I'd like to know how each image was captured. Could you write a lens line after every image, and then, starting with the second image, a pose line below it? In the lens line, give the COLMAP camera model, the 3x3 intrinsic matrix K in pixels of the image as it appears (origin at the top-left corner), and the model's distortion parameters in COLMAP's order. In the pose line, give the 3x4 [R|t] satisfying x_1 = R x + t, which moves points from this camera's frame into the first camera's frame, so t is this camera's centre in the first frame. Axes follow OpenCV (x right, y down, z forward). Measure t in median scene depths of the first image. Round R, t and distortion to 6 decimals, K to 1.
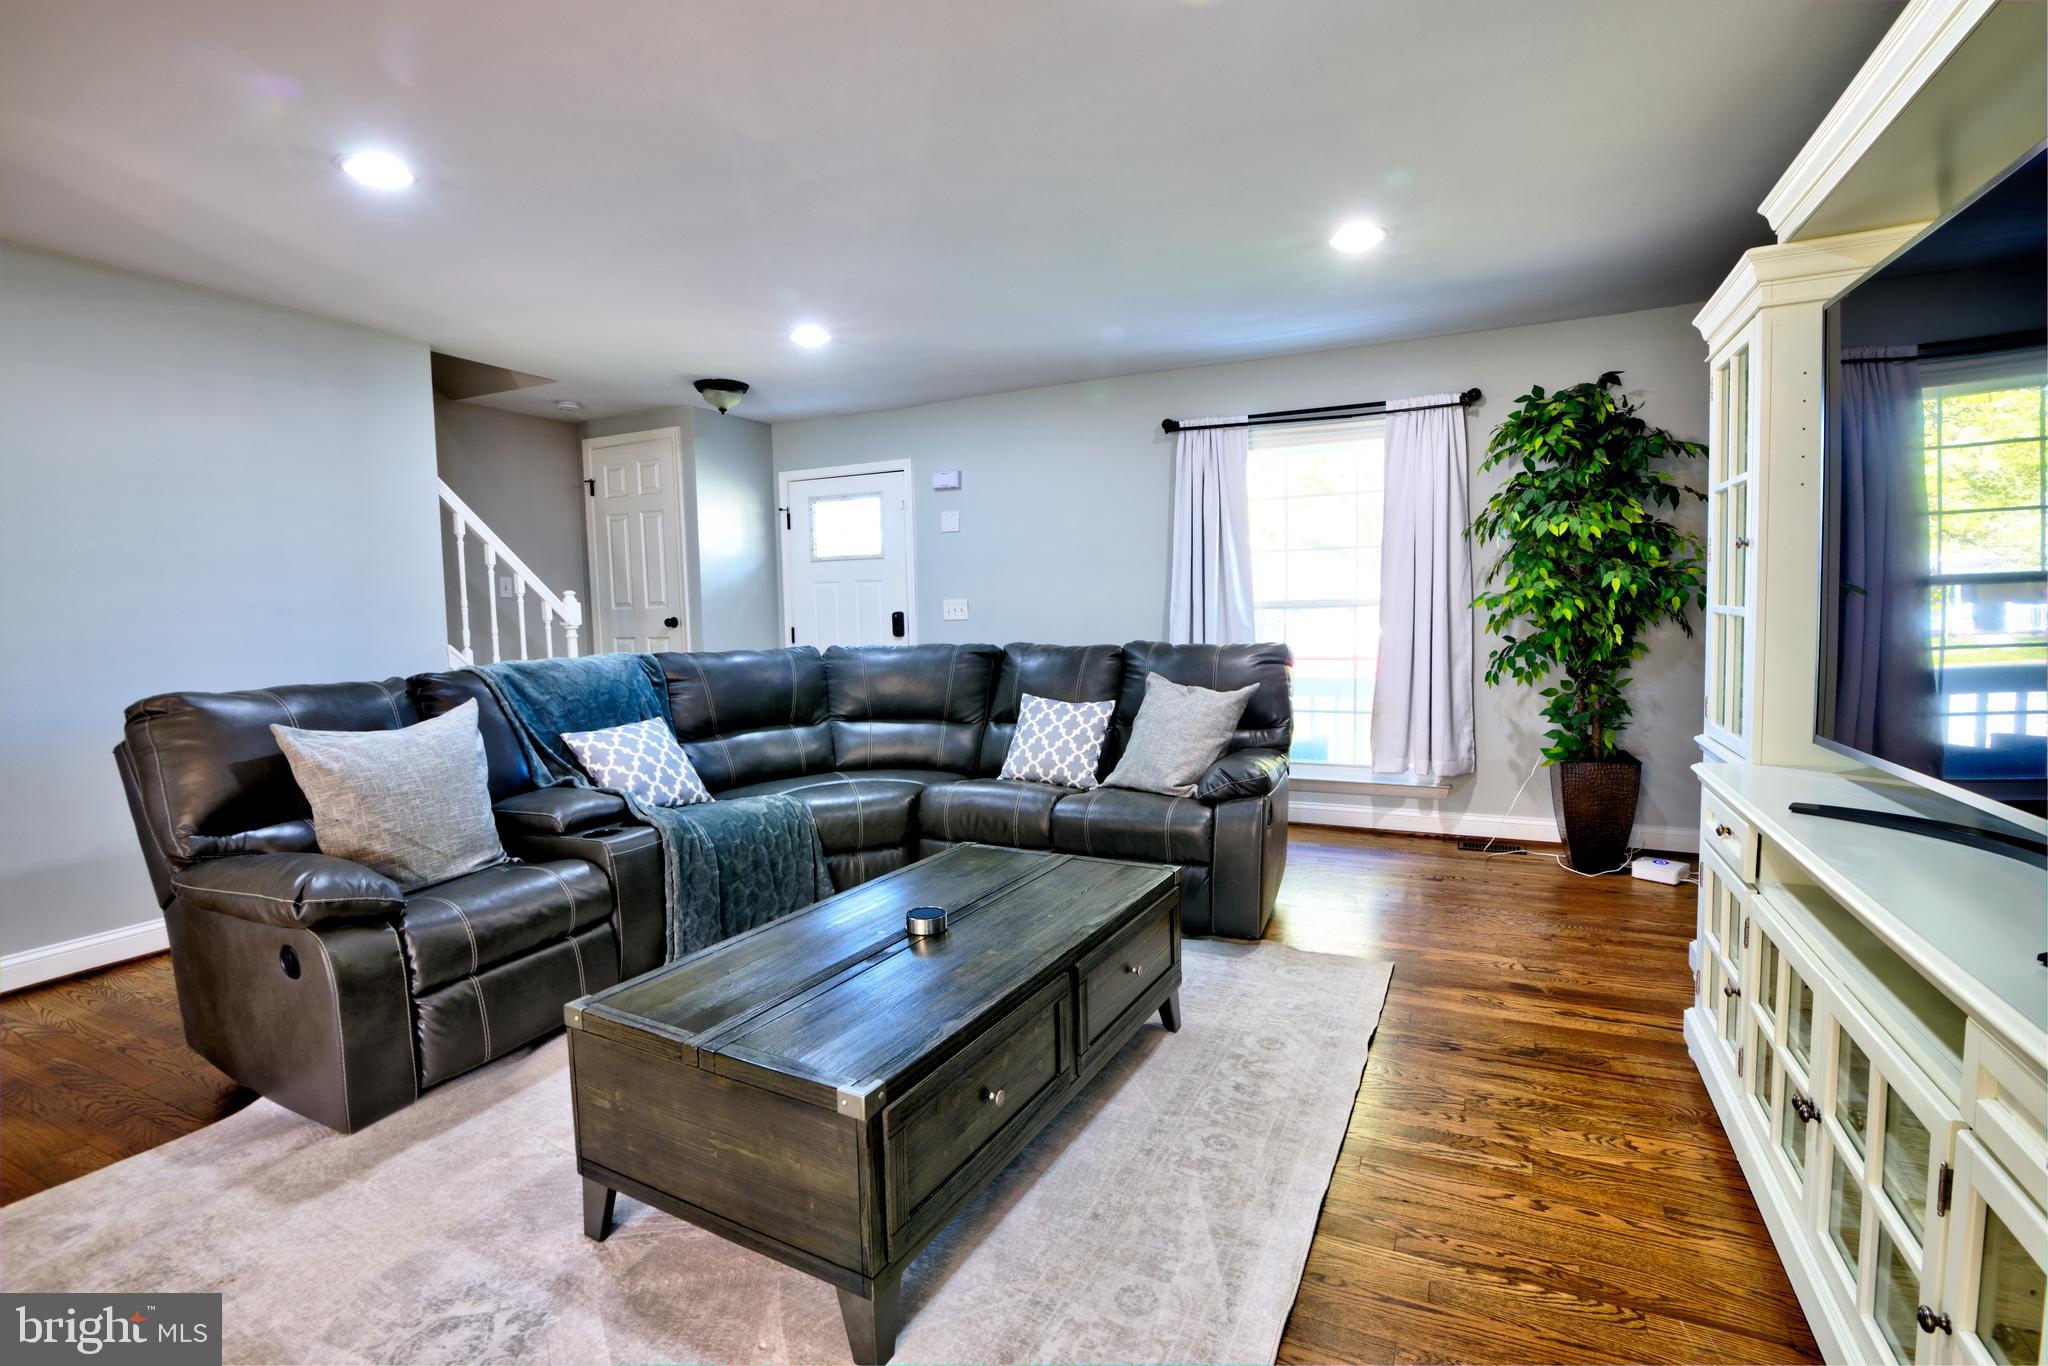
lens RADIAL K [[940.5, 0, 1016.3], [0, 940.5, 677.4], [0, 0, 1]] dist [-0.018217, 0.002407]
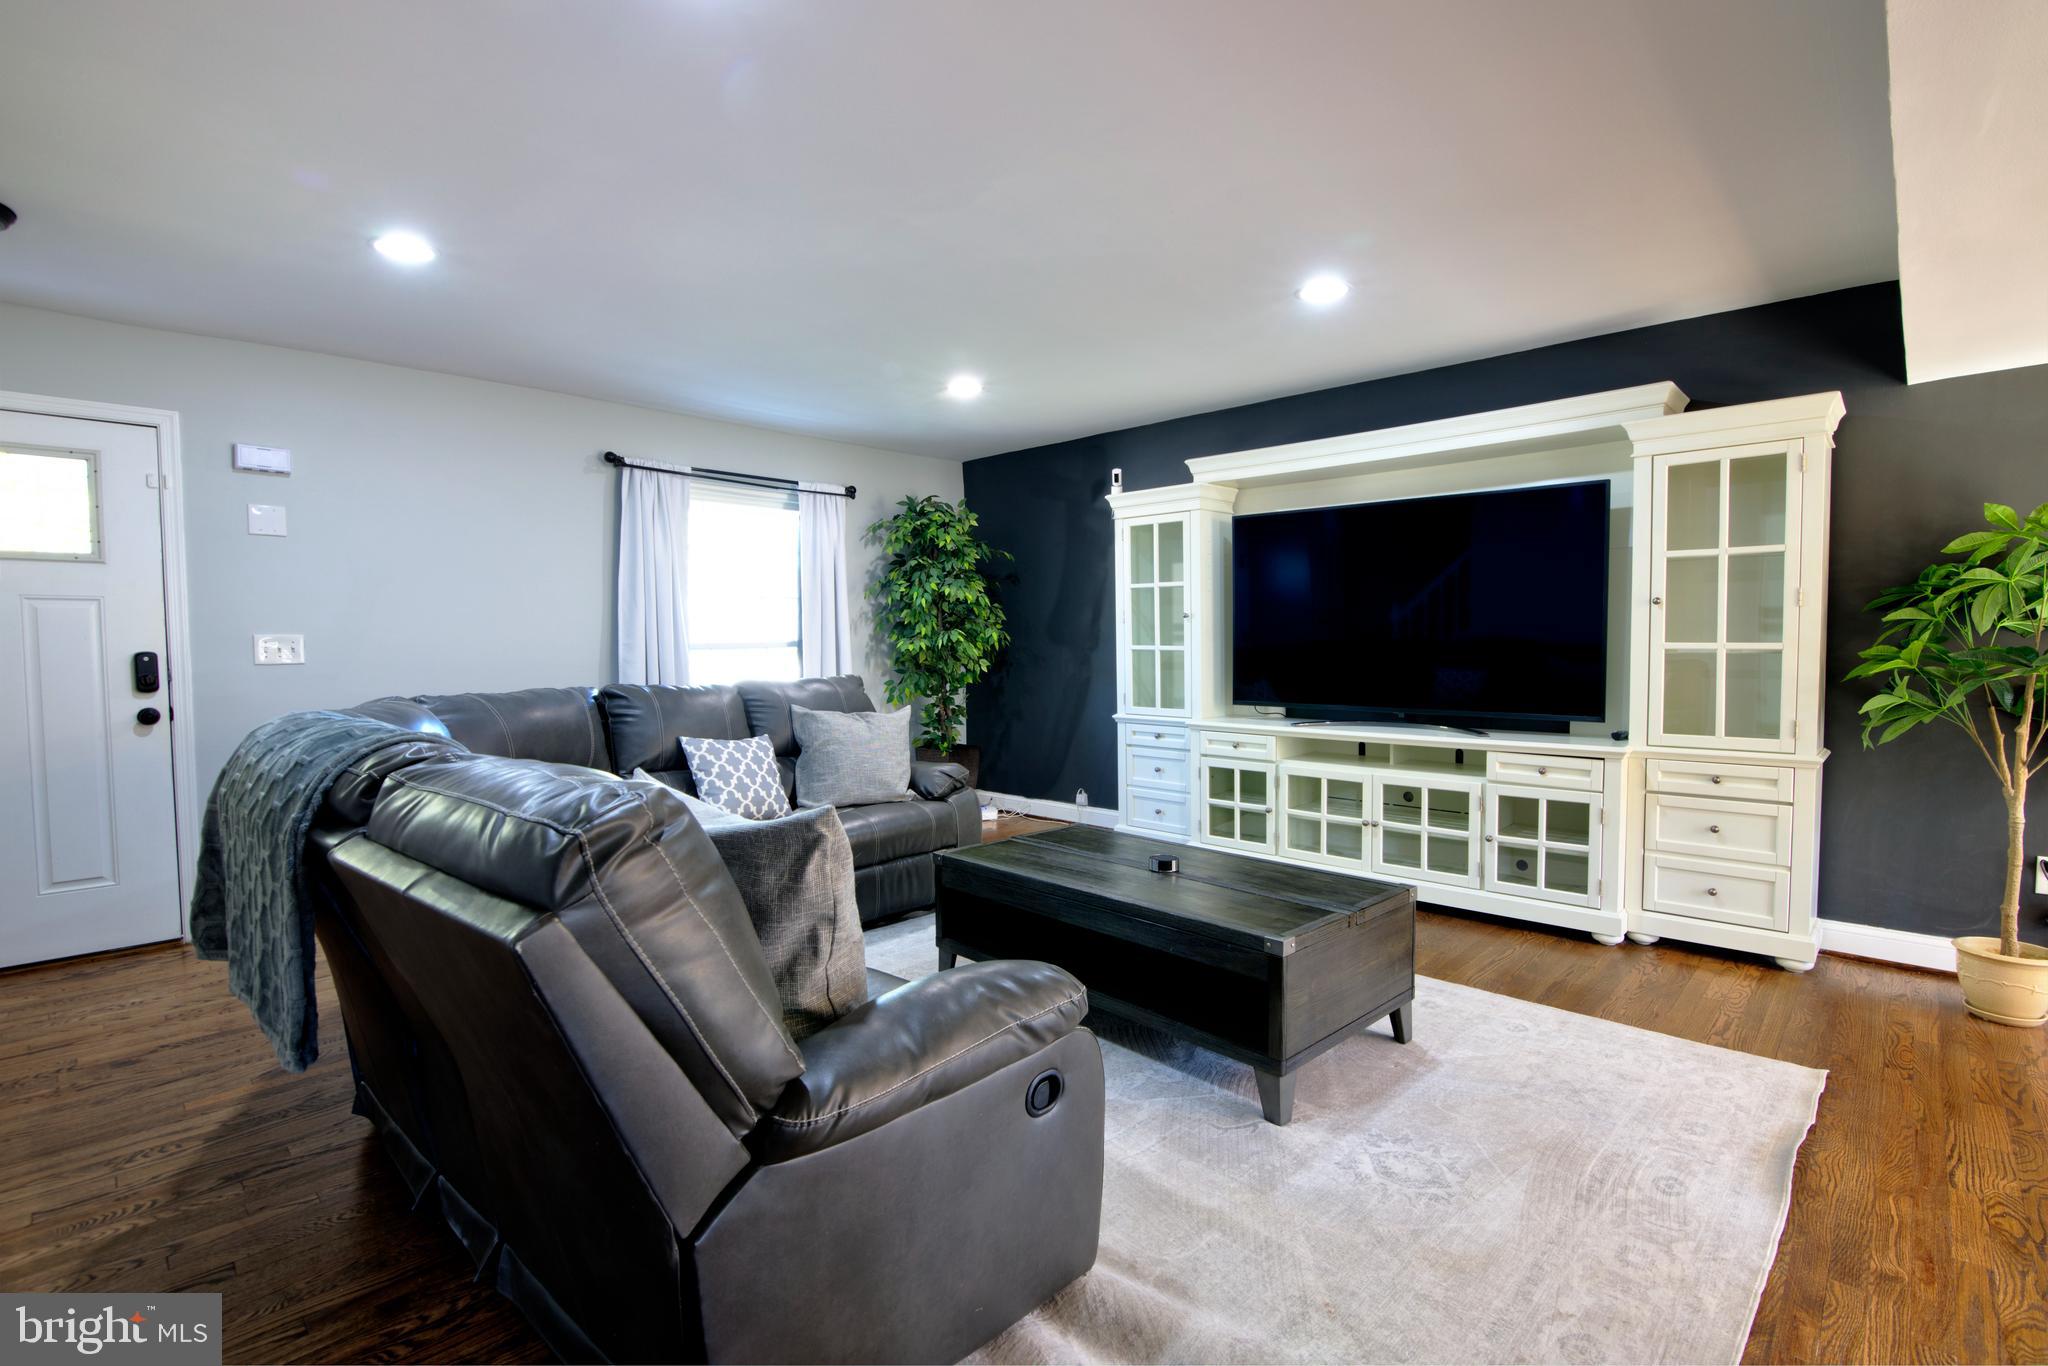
lens RADIAL K [[940.5, 0, 1025.1], [0, 940.5, 685.4], [0, 0, 1]] dist [-0.018217, 0.002407]
pose [[0.308612, -0.029025, 0.950745, -0.638194], [0.073675, 0.997261, 0.006530, -0.012128], [-0.948330, 0.068031, 0.309906, 0.324500]]
